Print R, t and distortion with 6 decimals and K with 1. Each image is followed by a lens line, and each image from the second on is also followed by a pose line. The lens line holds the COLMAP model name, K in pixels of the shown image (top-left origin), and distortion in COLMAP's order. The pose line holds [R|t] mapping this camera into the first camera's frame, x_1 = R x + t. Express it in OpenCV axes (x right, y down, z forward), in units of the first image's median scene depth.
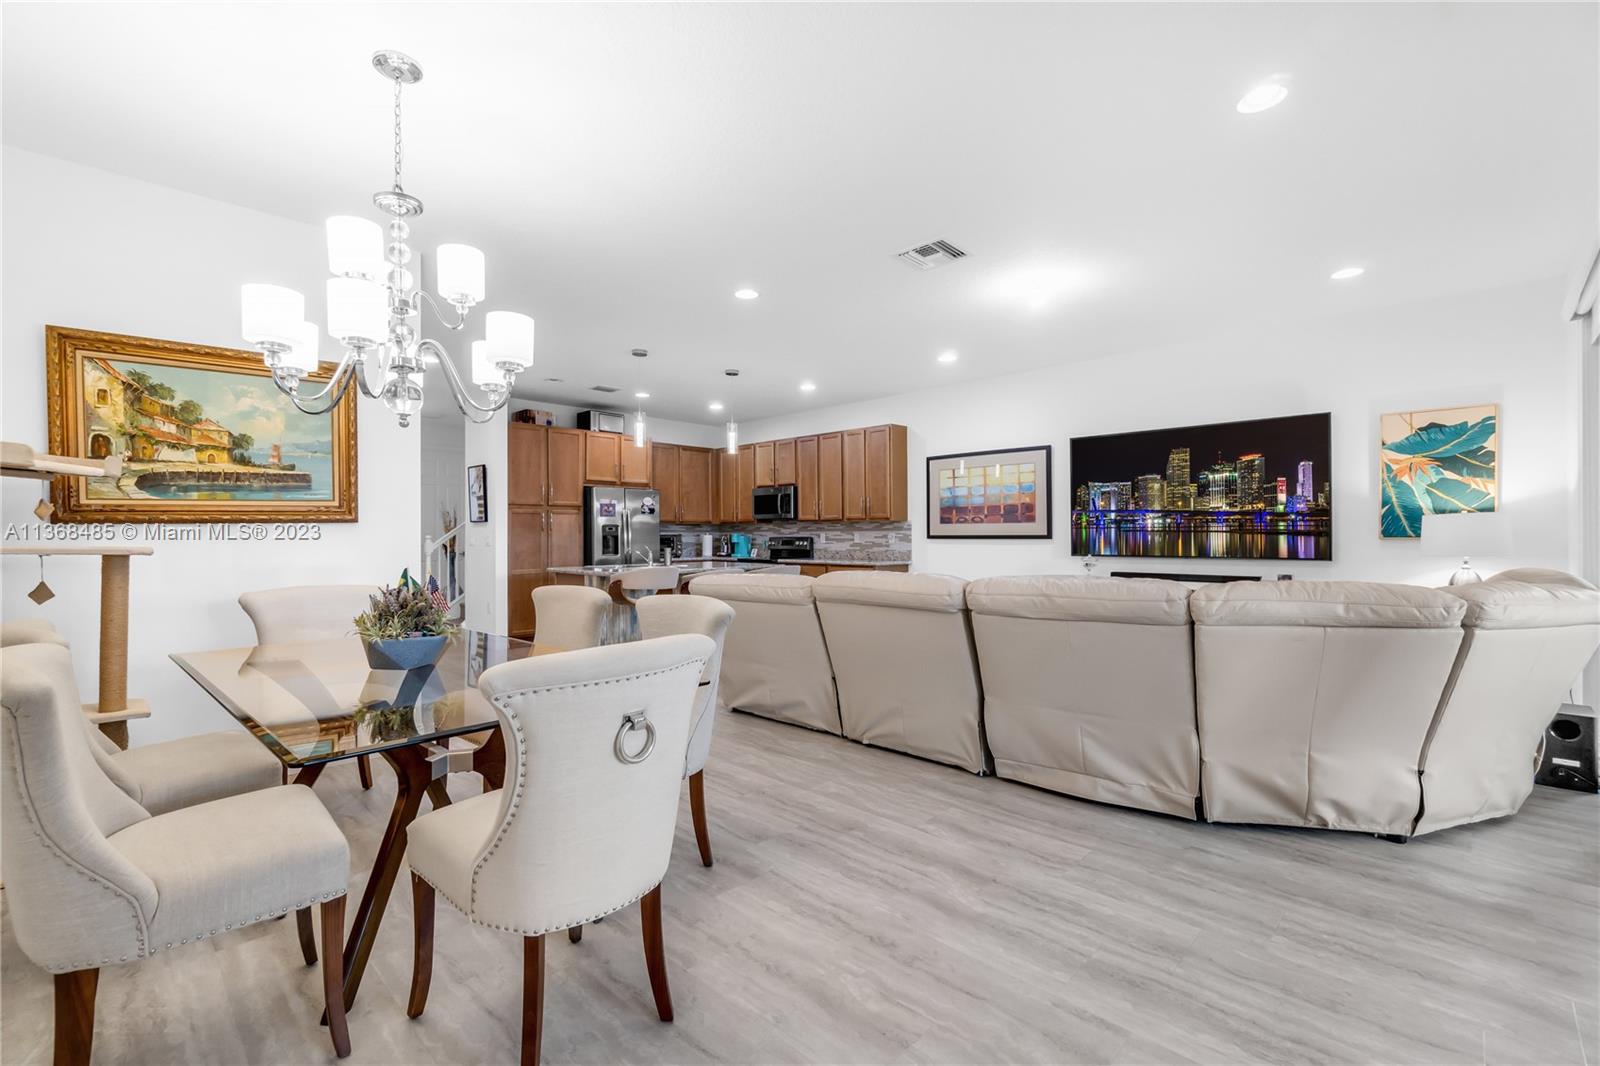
lens RADIAL K [[680.7, 0, 794.9], [0, 680.7, 544.8], [0, 0, 1]] dist [-0.016006, 0.000182]
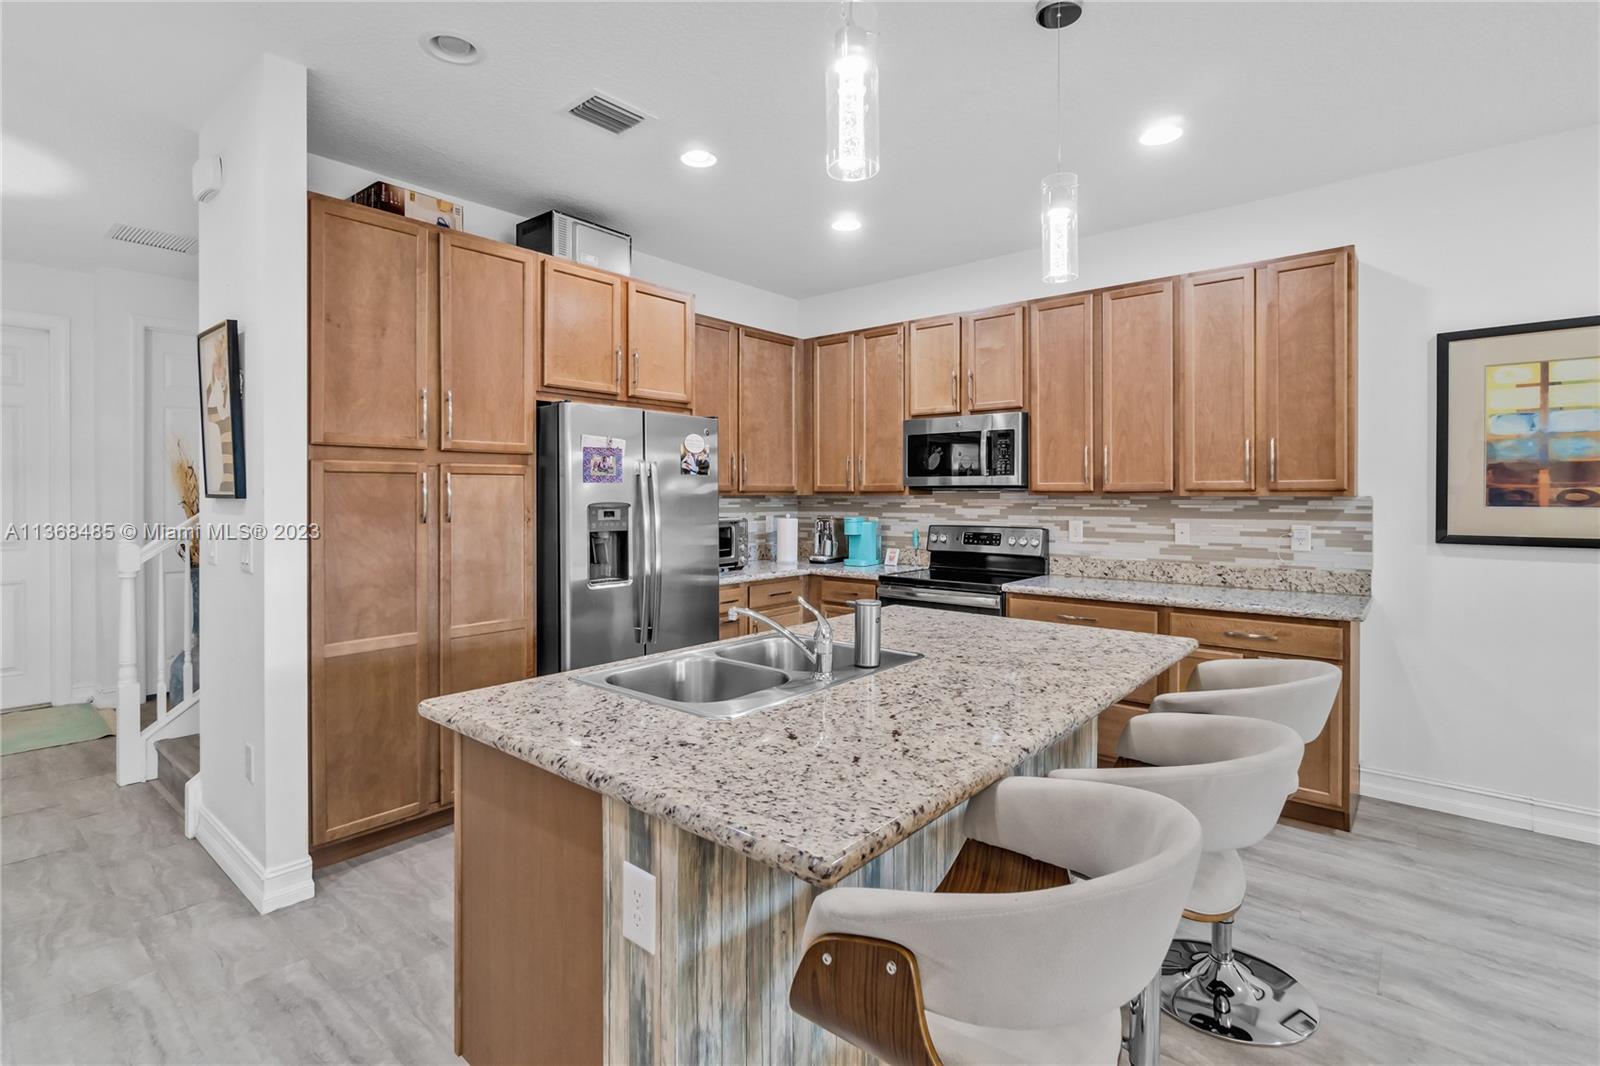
lens RADIAL K [[773.0, 0, 786.7], [0, 773.0, 498.9], [0, 0, 1]] dist [-0.001599, -0.000282]
pose [[0.998216, 0.003465, 0.059602, -0.224502], [-0.002907, 0.999951, -0.009438, -0.031970], [-0.059631, 0.009248, 0.998178, 0.637556]]
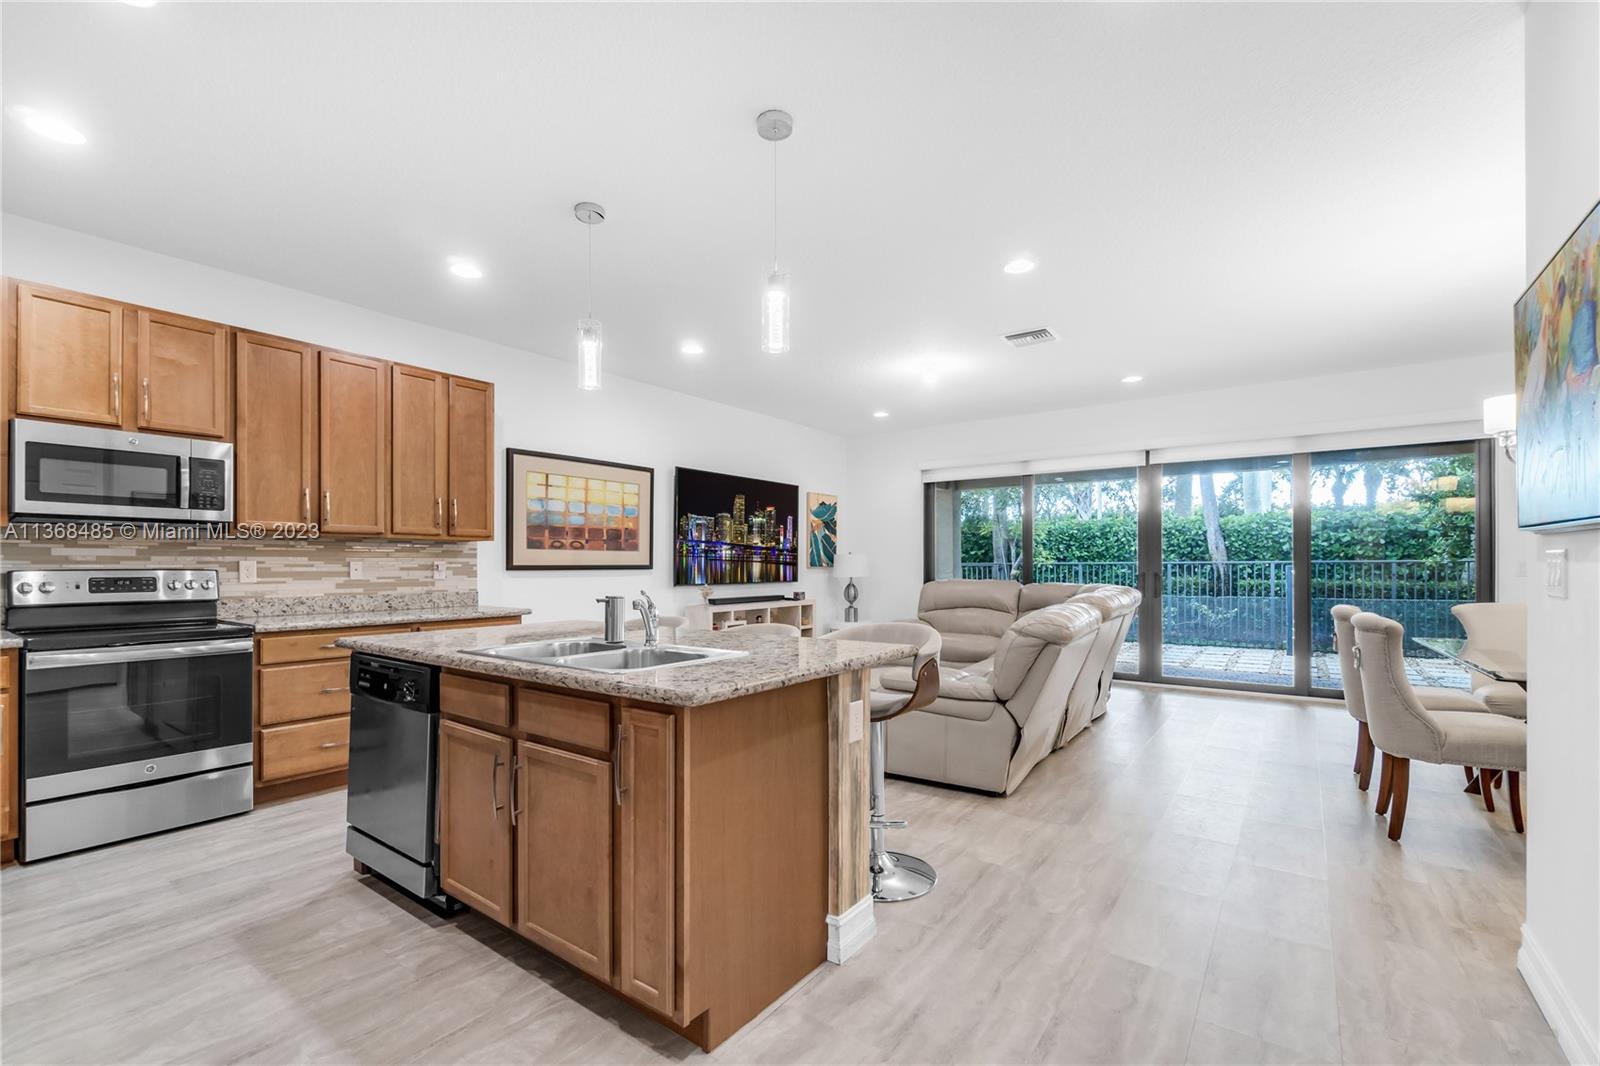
lens RADIAL K [[686.7, 0, 795.2], [0, 686.7, 563.3], [0, 0, 1]] dist [-0.013353, 0.000060]
pose [[-0.135446, 0.006158, 0.990766, -0.557957], [0.017861, 0.999833, -0.003772, -0.008976], [-0.990624, 0.017185, -0.135533, 0.892663]]
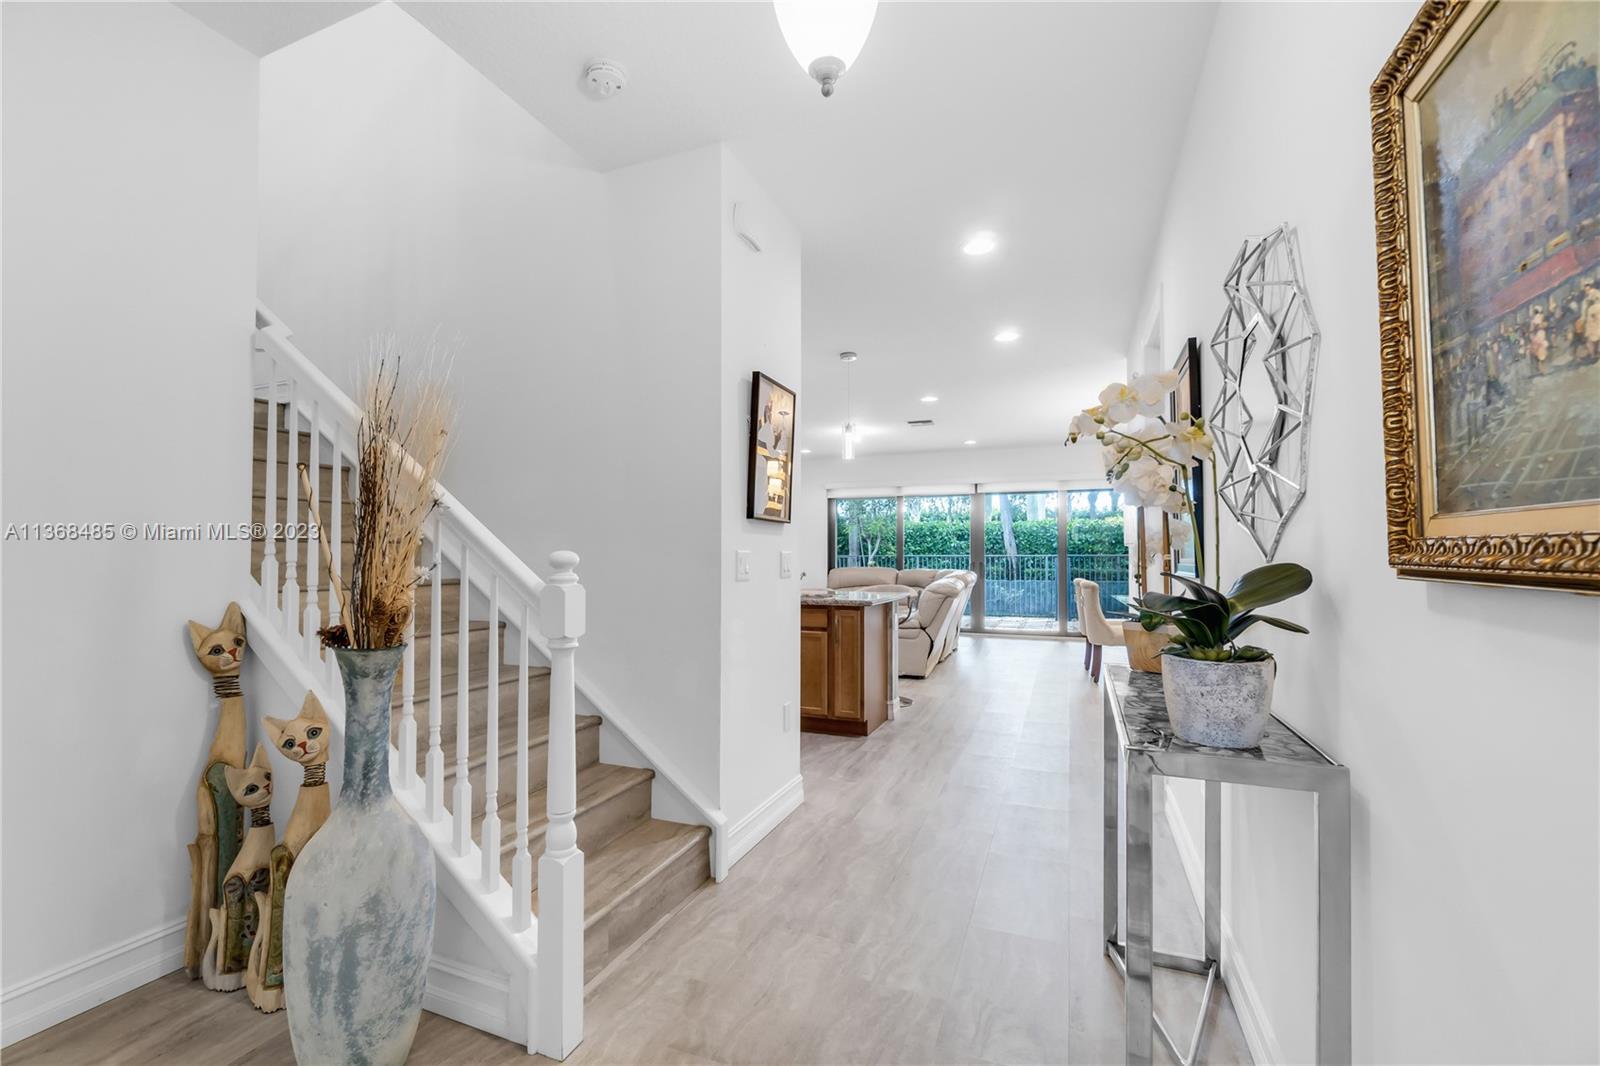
lens RADIAL K [[680.7, 0, 794.9], [0, 680.7, 544.8], [0, 0, 1]] dist [-0.016006, 0.000182]
pose [[-0.381838, 0.018653, 0.924041, -0.902673], [0.014128, 0.999797, -0.014344, -0.013285], [-0.924121, 0.007578, -0.382024, 1.212392]]
